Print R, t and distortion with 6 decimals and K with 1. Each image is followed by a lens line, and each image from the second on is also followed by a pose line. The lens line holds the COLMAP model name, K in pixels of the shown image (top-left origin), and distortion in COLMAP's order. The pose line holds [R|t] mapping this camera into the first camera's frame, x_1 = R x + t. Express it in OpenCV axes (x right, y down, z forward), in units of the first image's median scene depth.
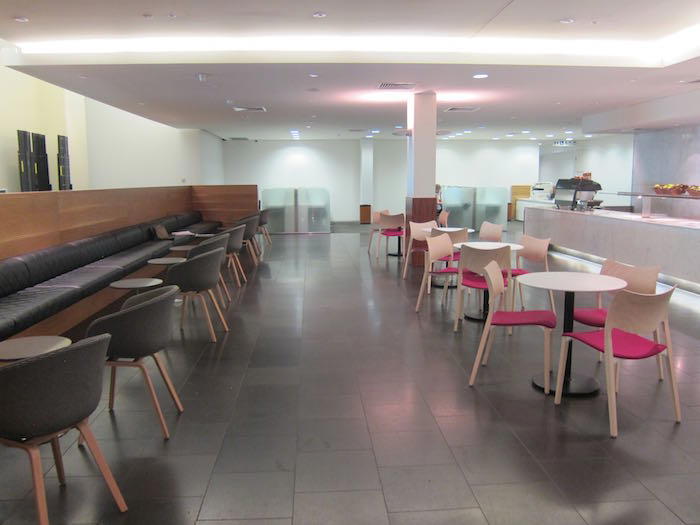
lens RADIAL K [[591.9, 0, 350.0], [0, 591.9, 262.5], [0, 0, 1]] dist [-0.010473, -0.002090]
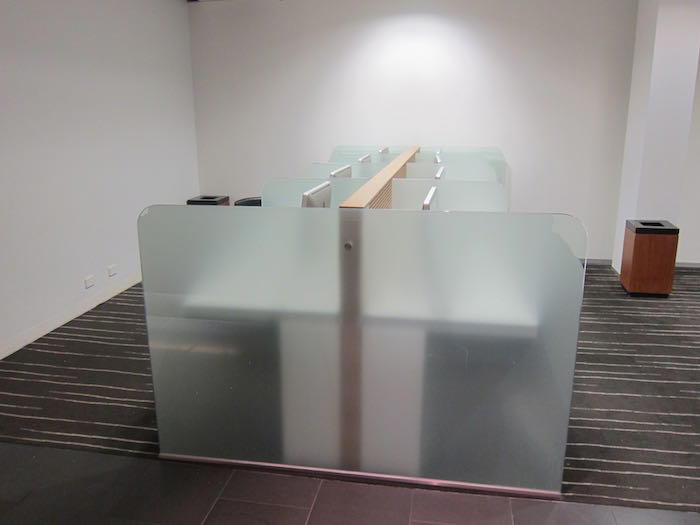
lens RADIAL K [[591.9, 0, 350.0], [0, 591.9, 262.5], [0, 0, 1]] dist [-0.010473, -0.002090]
pose [[0.971656, 0.050501, -0.230944, -0.055457], [-0.025154, 0.993456, 0.111410, -0.127512], [0.235059, -0.102443, 0.966568, 0.845948]]
